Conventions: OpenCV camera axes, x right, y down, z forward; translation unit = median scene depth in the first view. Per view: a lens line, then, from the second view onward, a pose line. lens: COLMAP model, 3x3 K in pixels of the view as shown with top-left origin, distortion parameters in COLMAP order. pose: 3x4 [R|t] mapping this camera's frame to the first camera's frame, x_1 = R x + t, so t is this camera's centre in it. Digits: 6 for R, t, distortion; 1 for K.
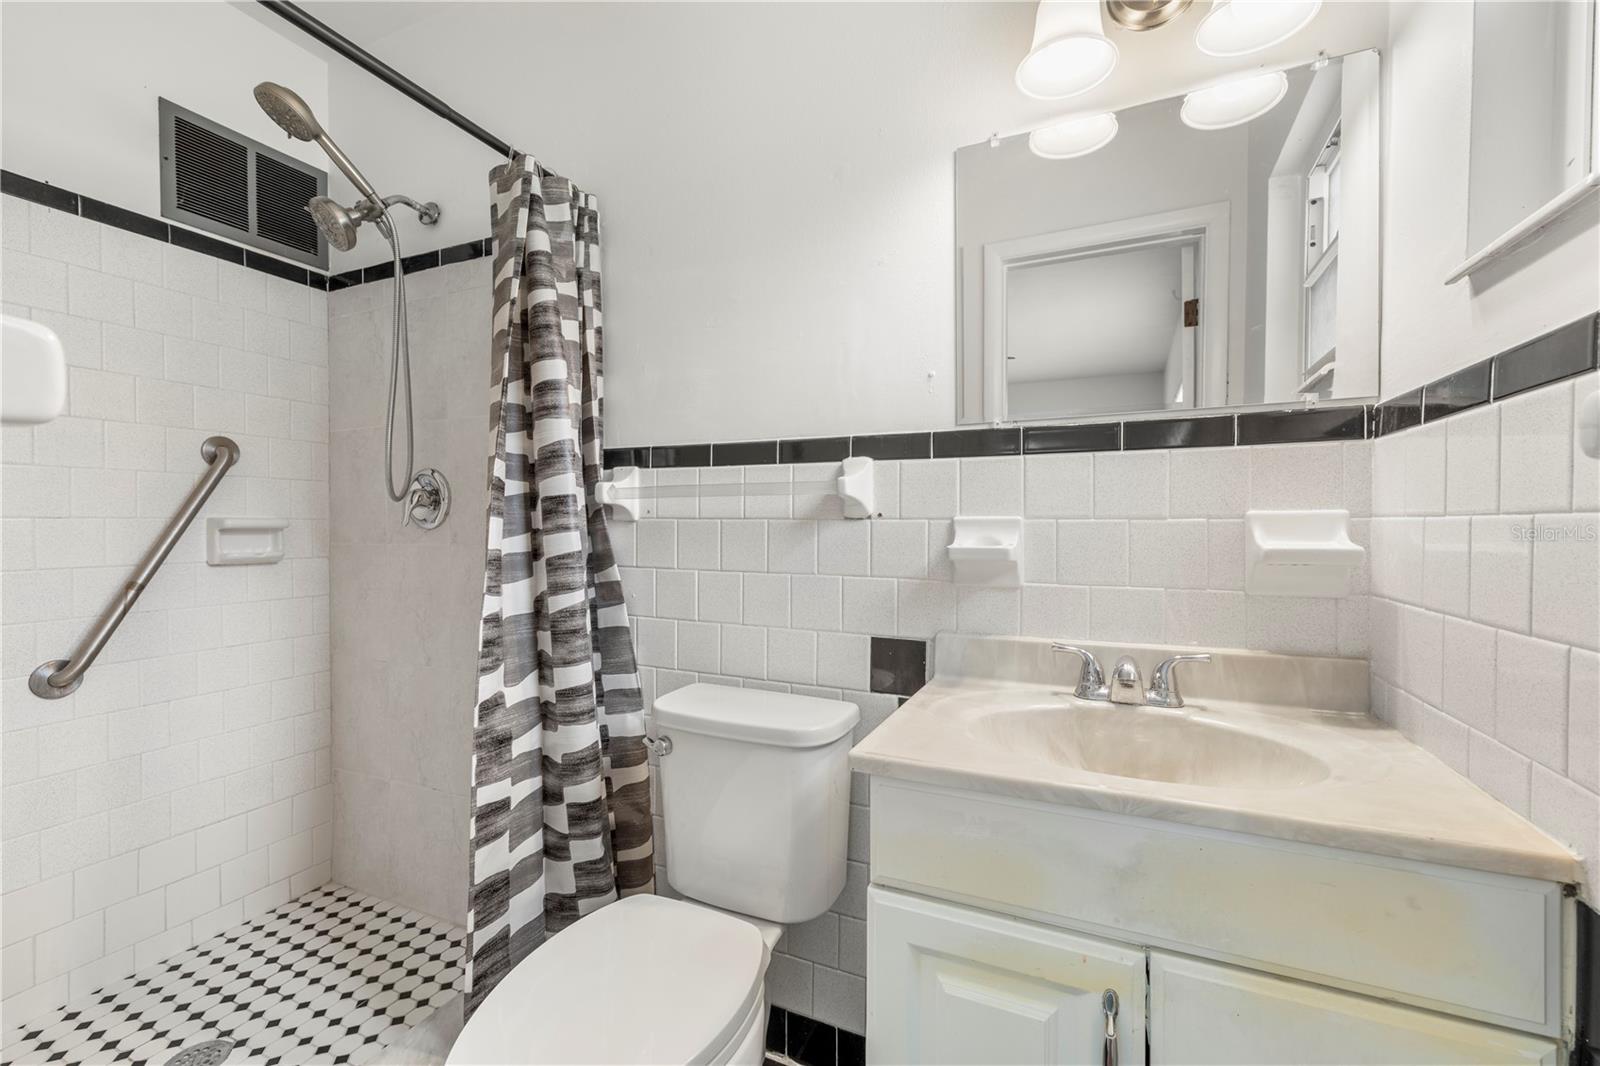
lens RADIAL K [[678.8, 0, 800.7], [0, 678.8, 533.4], [0, 0, 1]] dist [0.001885, -0.000208]
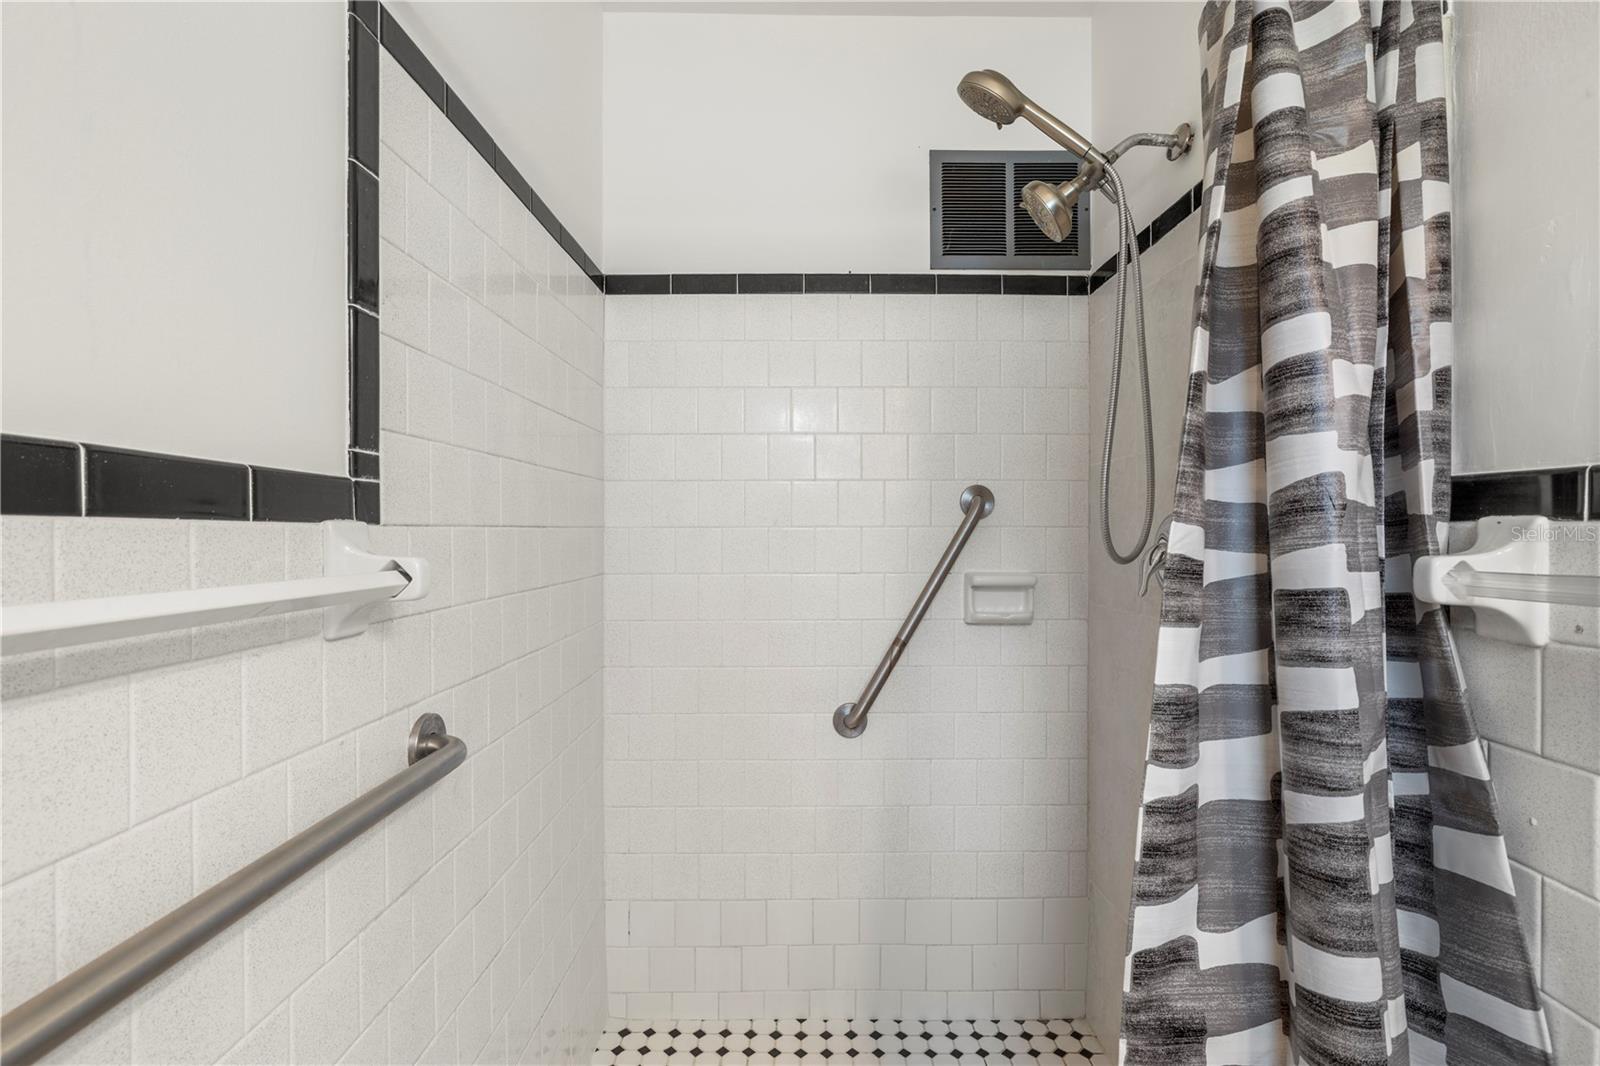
lens RADIAL K [[760.6, 0, 798.3], [0, 760.6, 531.3], [0, 0, 1]] dist [-0.006105, 0.002203]
pose [[0.408465, 0.002608, -0.912770, -0.004499], [-0.011326, 0.999933, -0.002211, -0.084847], [0.912704, 0.011242, 0.408467, 0.401748]]
